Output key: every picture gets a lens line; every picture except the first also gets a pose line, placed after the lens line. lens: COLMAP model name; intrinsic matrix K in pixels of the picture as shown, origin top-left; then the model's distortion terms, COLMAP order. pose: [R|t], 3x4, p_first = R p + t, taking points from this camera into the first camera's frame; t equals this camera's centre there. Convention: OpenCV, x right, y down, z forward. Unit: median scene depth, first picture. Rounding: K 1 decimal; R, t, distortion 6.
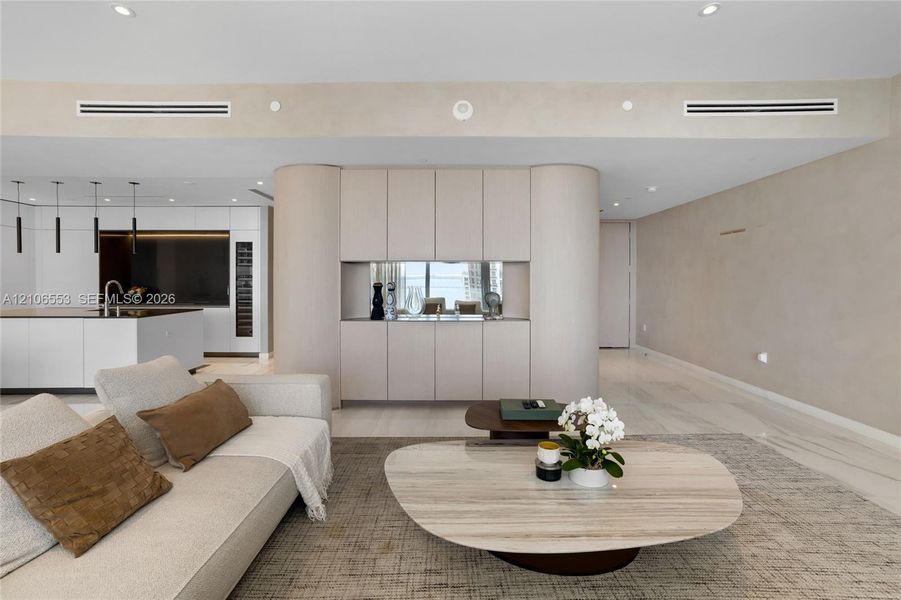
lens RADIAL K [[404.7, 0, 453.1], [0, 404.7, 287.0], [0, 0, 1]] dist [-0.010405, 0.004856]
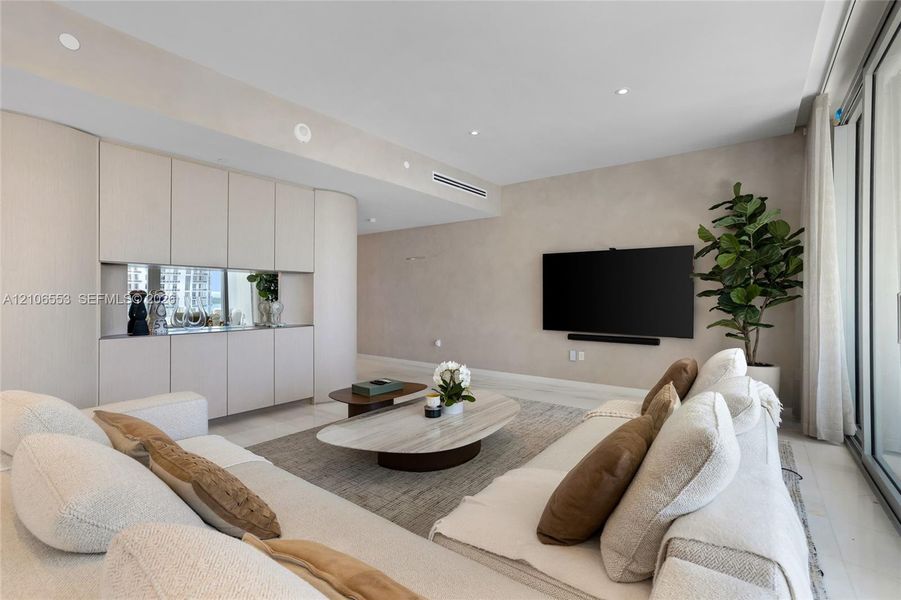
lens RADIAL K [[404.7, 0, 464.6], [0, 404.7, 299.7], [0, 0, 1]] dist [-0.010405, 0.004856]
pose [[0.607276, -0.006382, 0.794466, -0.566502], [0.013977, 0.999899, -0.002652, 0.025349], [-0.794368, 0.012715, 0.607303, -0.010389]]
